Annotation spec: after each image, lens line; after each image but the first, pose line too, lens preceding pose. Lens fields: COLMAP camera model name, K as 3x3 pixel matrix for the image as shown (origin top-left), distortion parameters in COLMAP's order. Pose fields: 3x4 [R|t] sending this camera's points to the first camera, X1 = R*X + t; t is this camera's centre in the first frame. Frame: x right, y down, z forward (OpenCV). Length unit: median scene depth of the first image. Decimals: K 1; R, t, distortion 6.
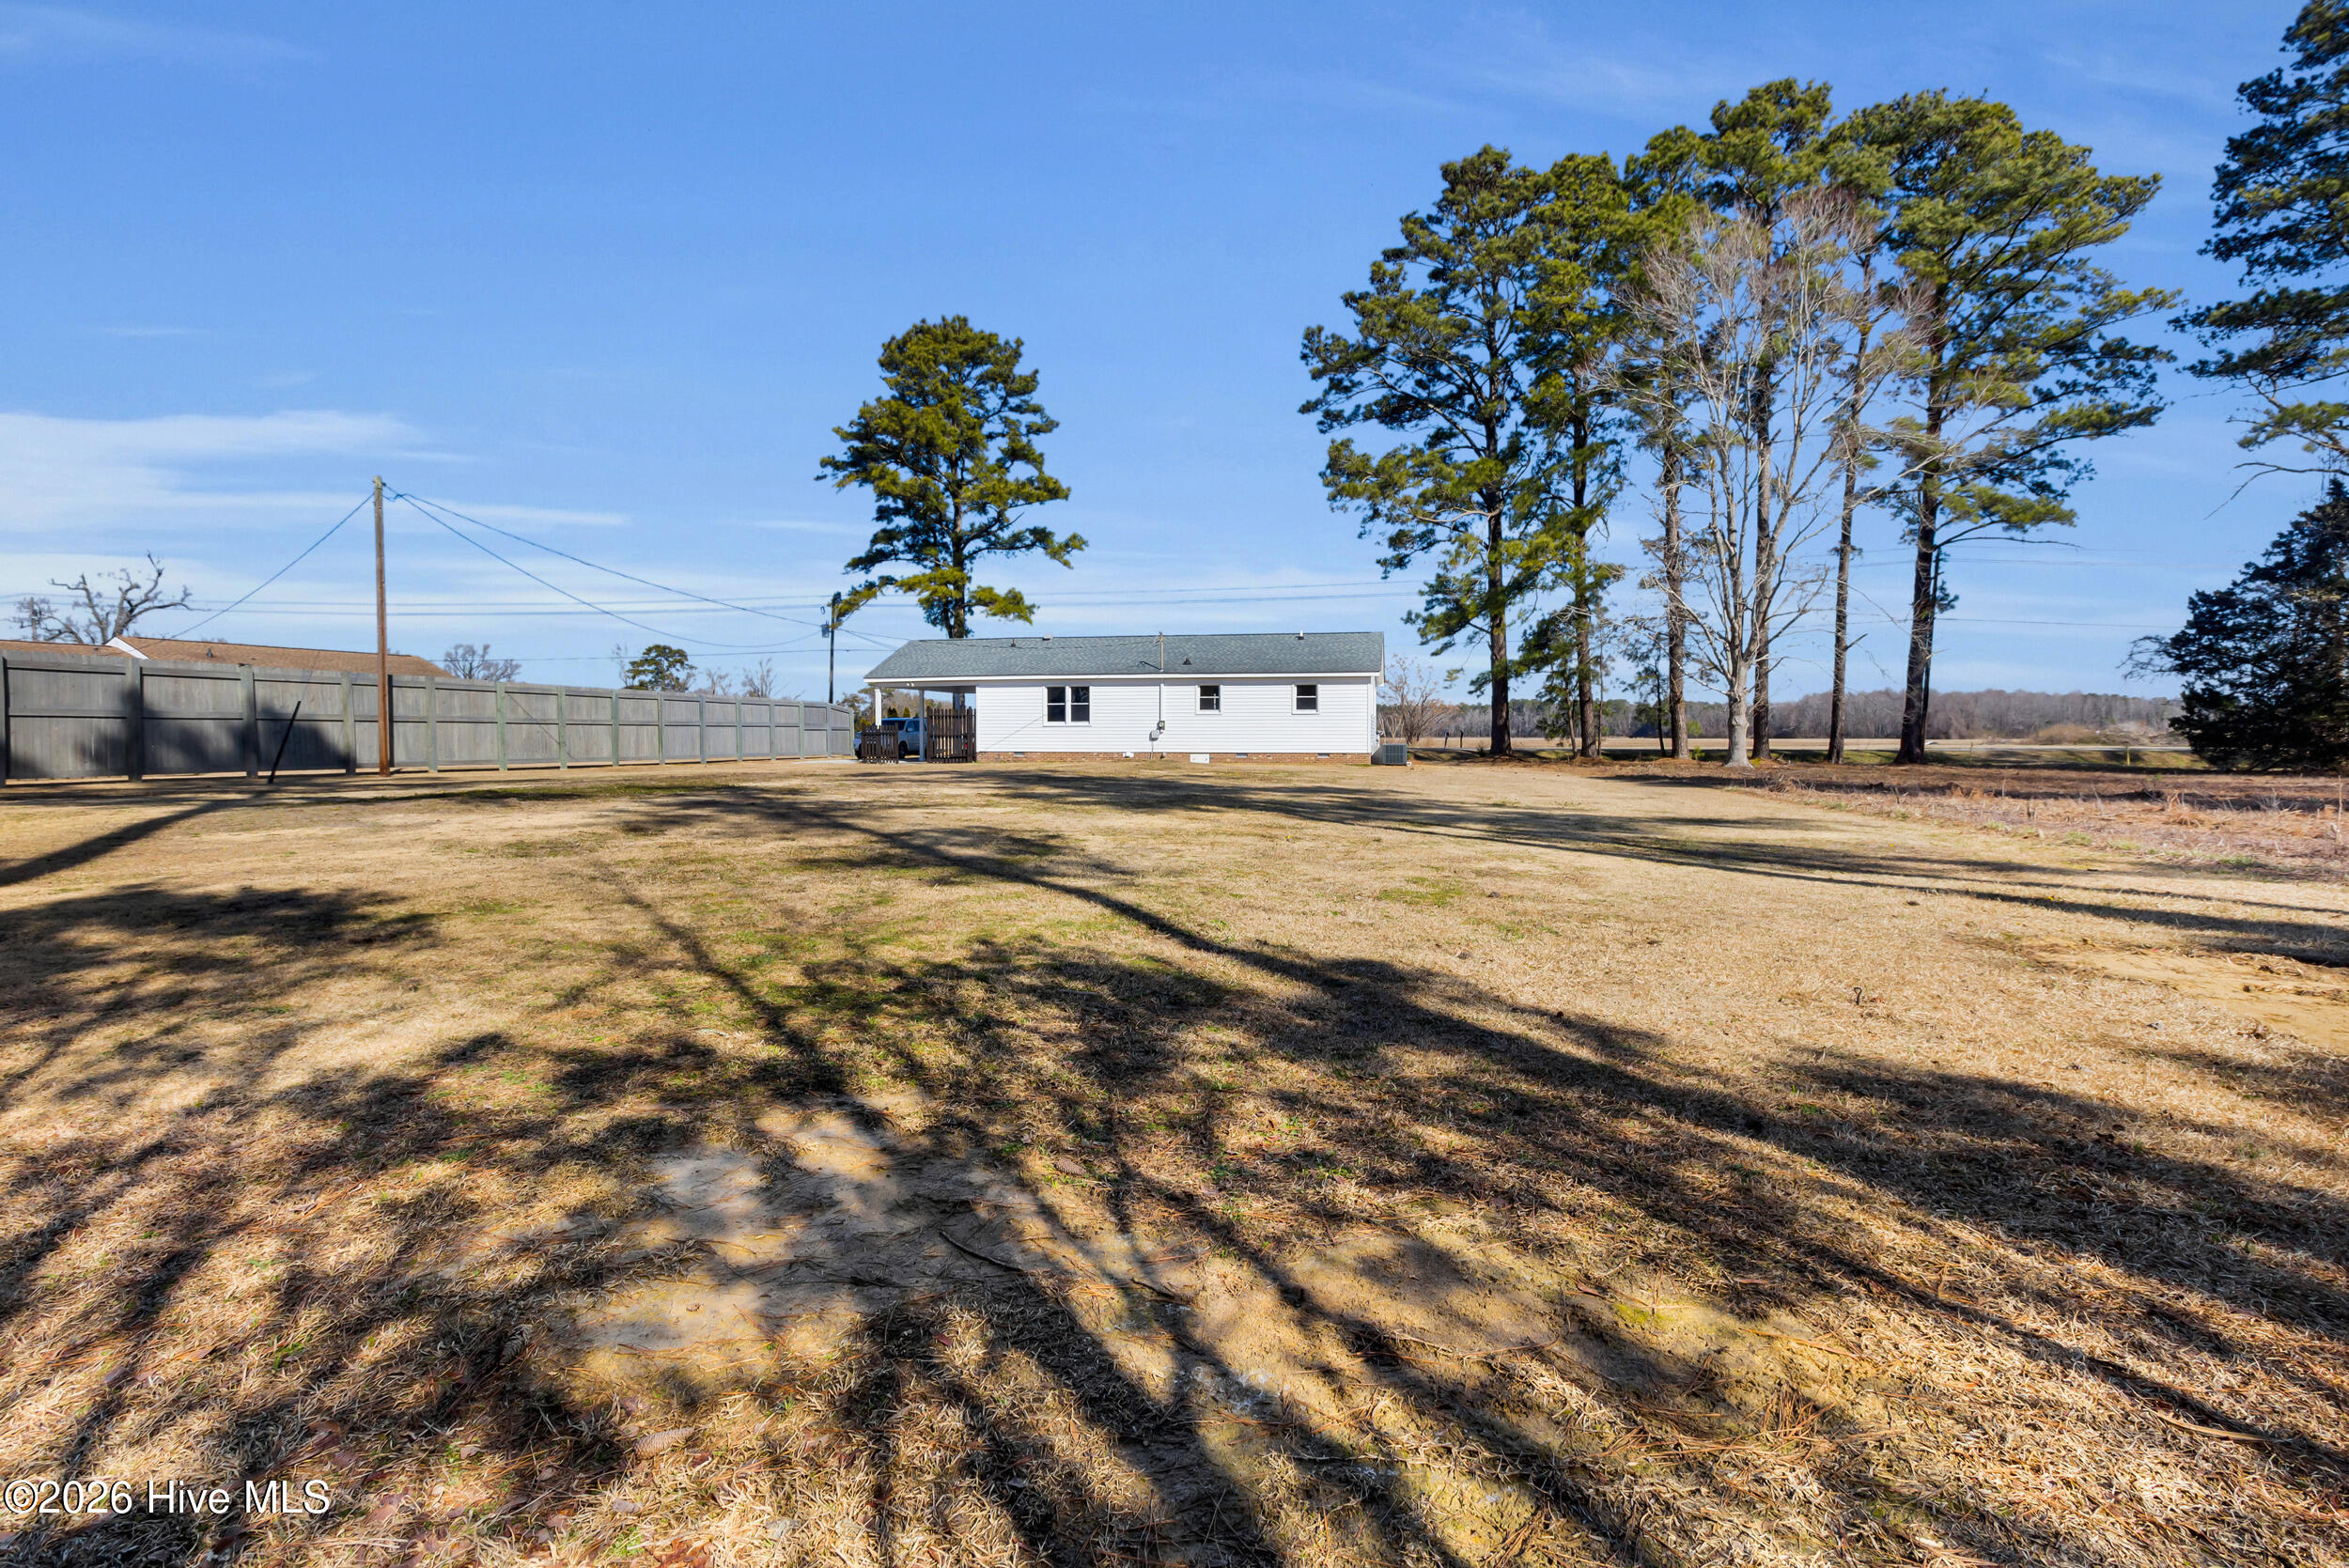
lens RADIAL K [[1117.7, 0, 1163.3], [0, 1117.7, 783.6], [0, 0, 1]] dist [0.005648, -0.001233]
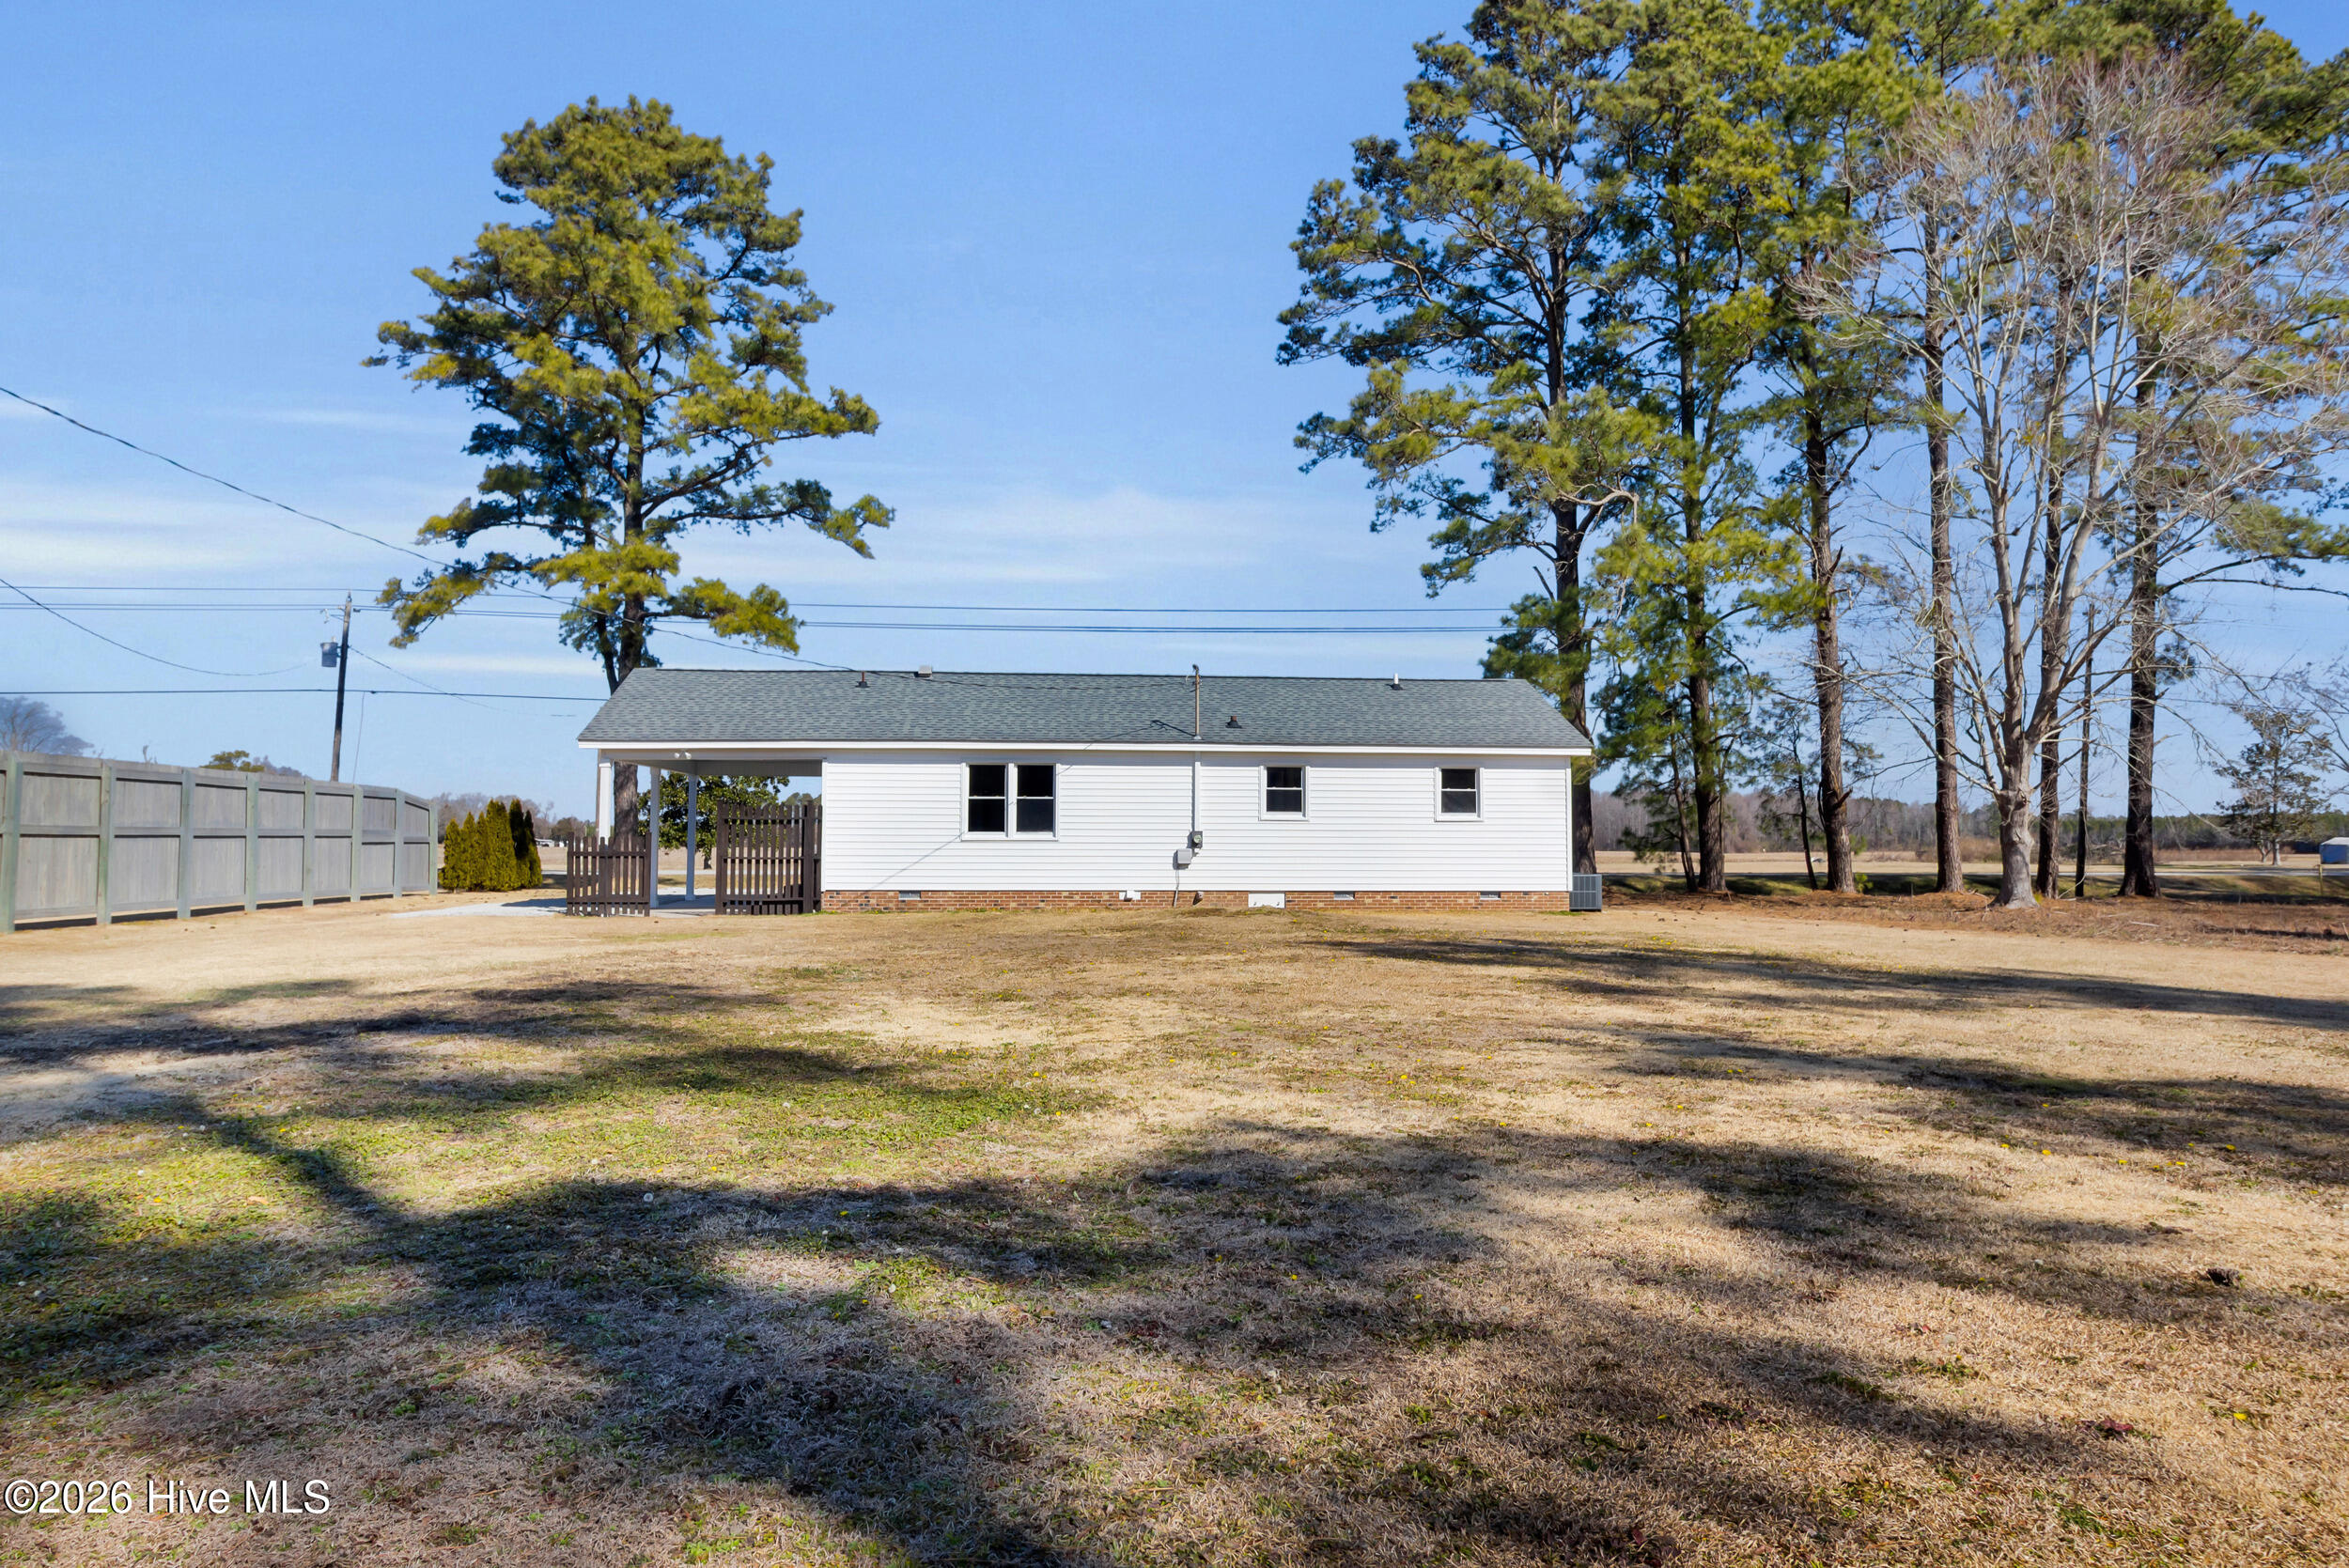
lens RADIAL K [[1580.5, 0, 1175.9], [0, 1580.5, 780.1], [0, 0, 1]] dist [-0.000046, 0.004157]
pose [[0.955817, 0.013117, 0.293668, -0.167051], [0.010926, 0.996729, -0.080079, -0.014657], [-0.293758, 0.079750, 0.952547, 0.204137]]
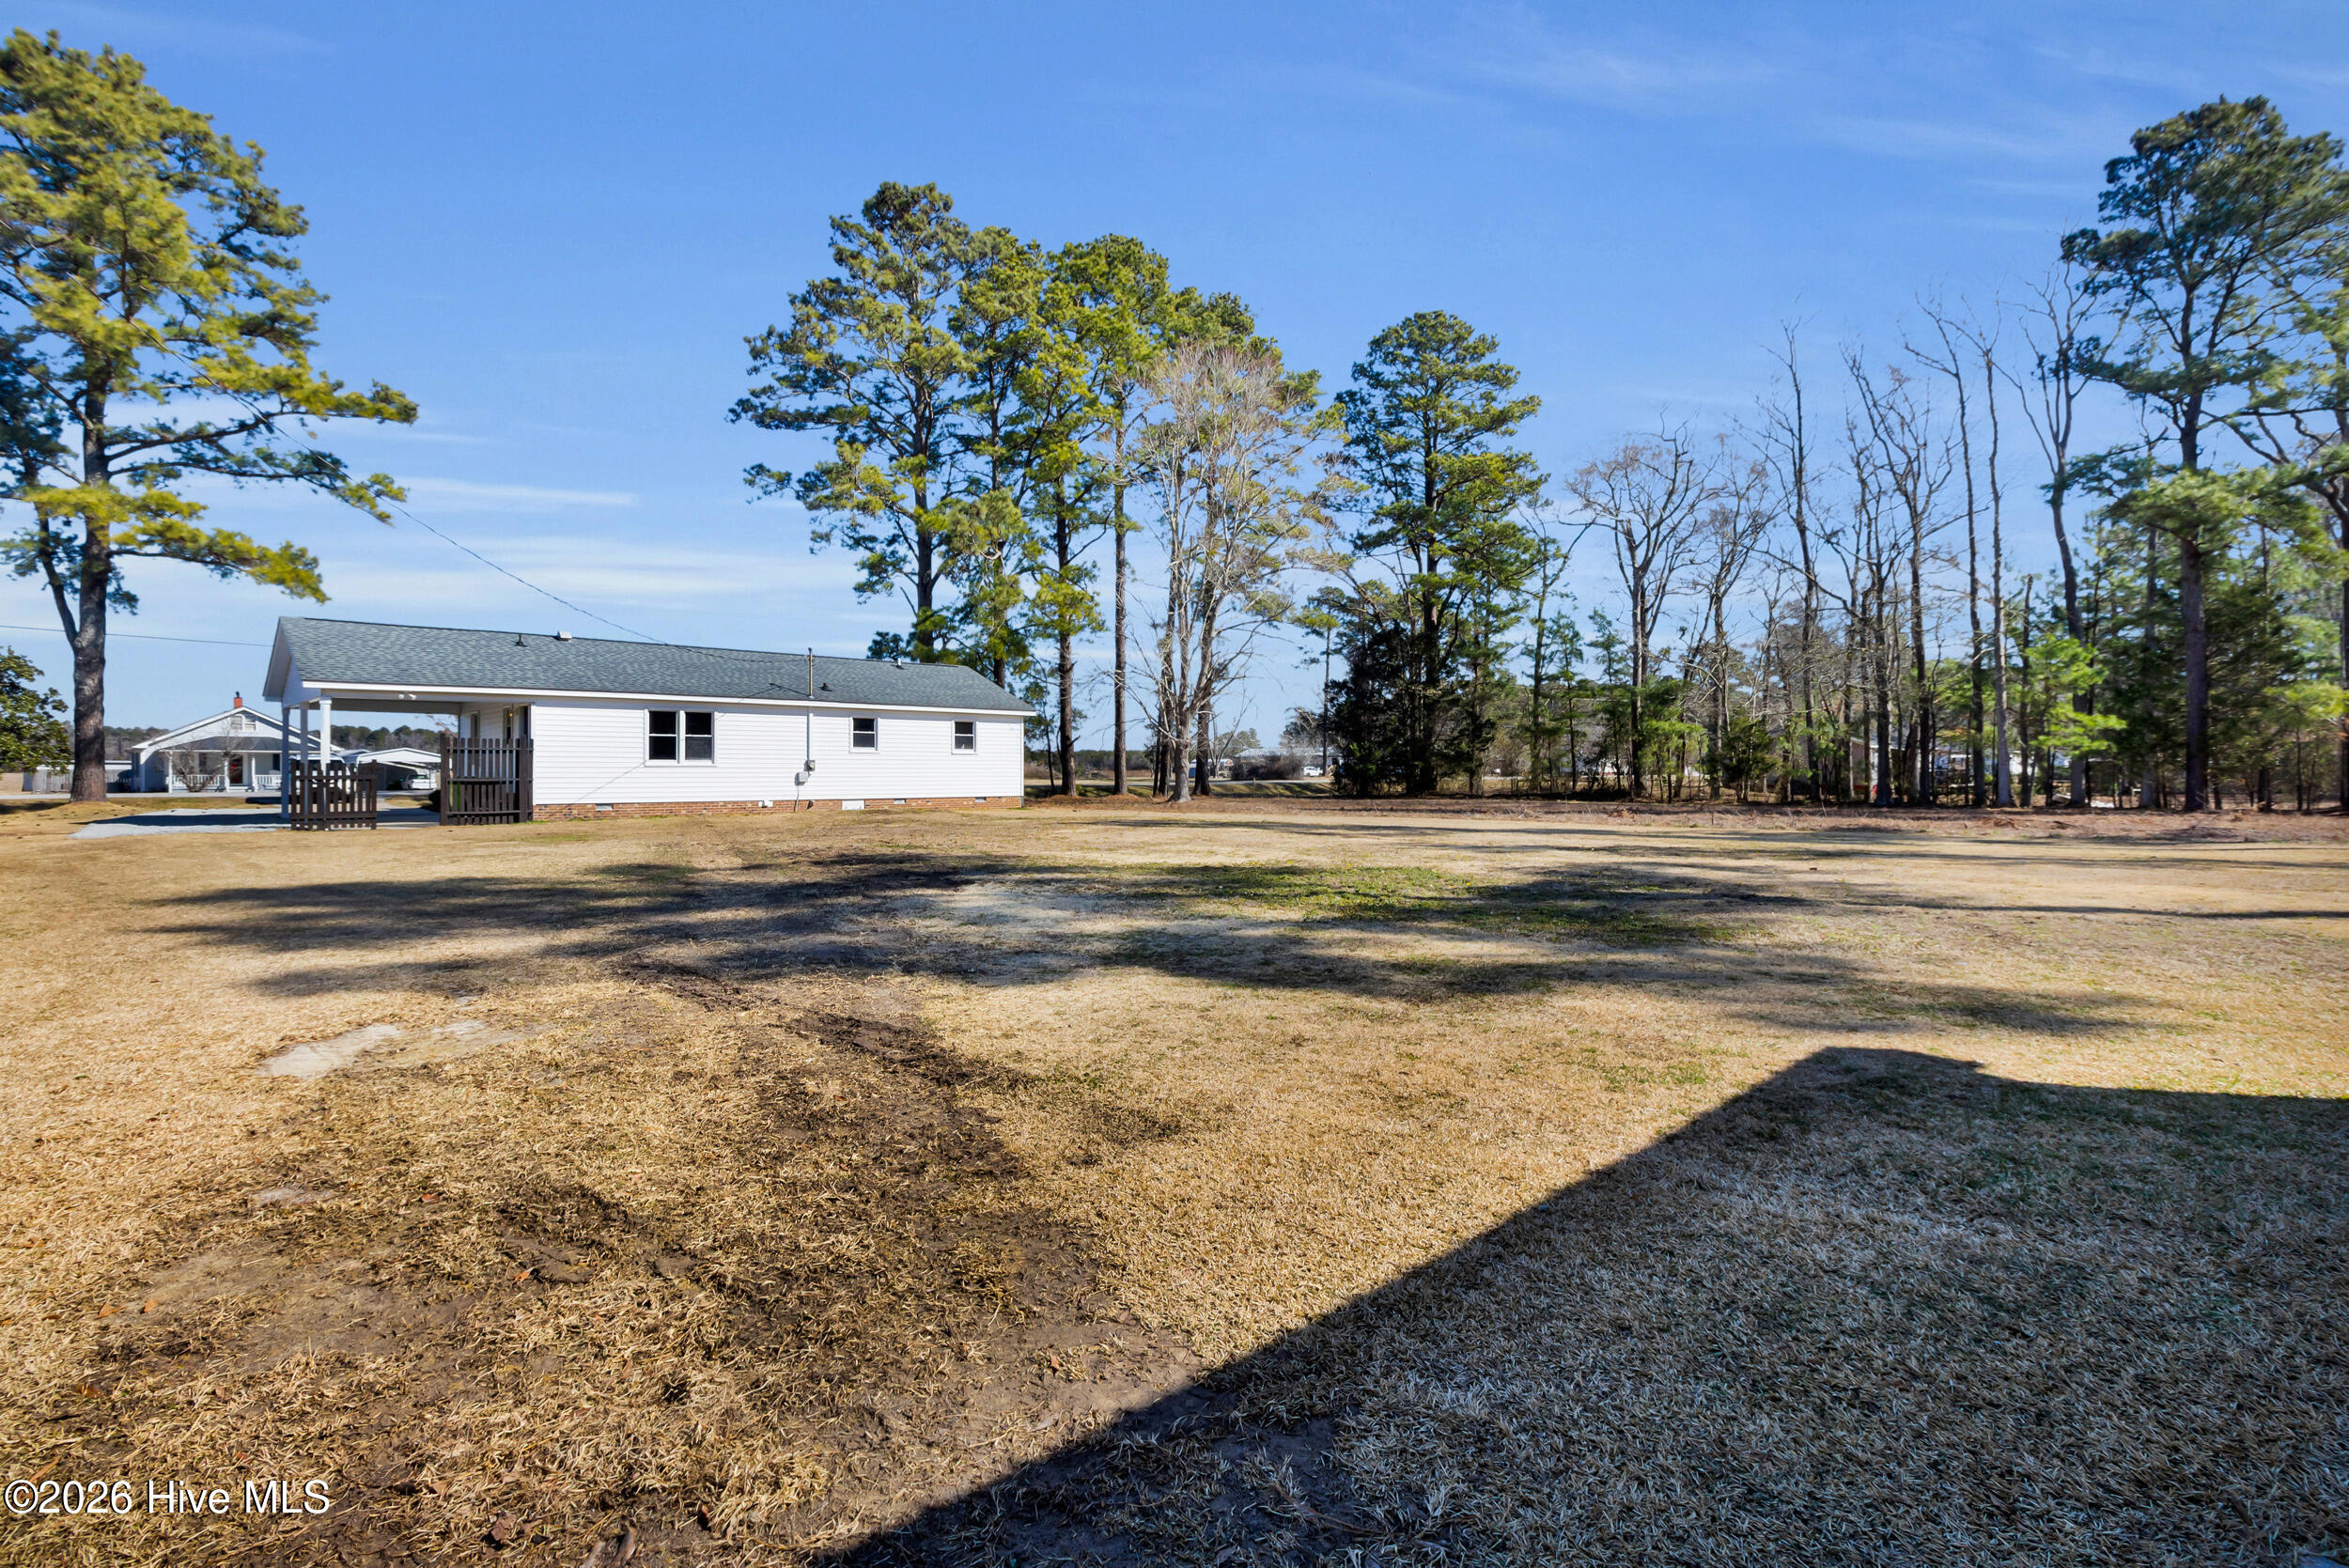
lens RADIAL K [[1117.7, 0, 1174.0], [0, 1117.7, 780.3], [0, 0, 1]] dist [0.005648, -0.001233]
pose [[0.578132, -0.009134, 0.815892, -0.359995], [0.033746, 0.999349, -0.012724, -0.016461], [-0.815245, 0.034889, 0.578064, 0.237705]]
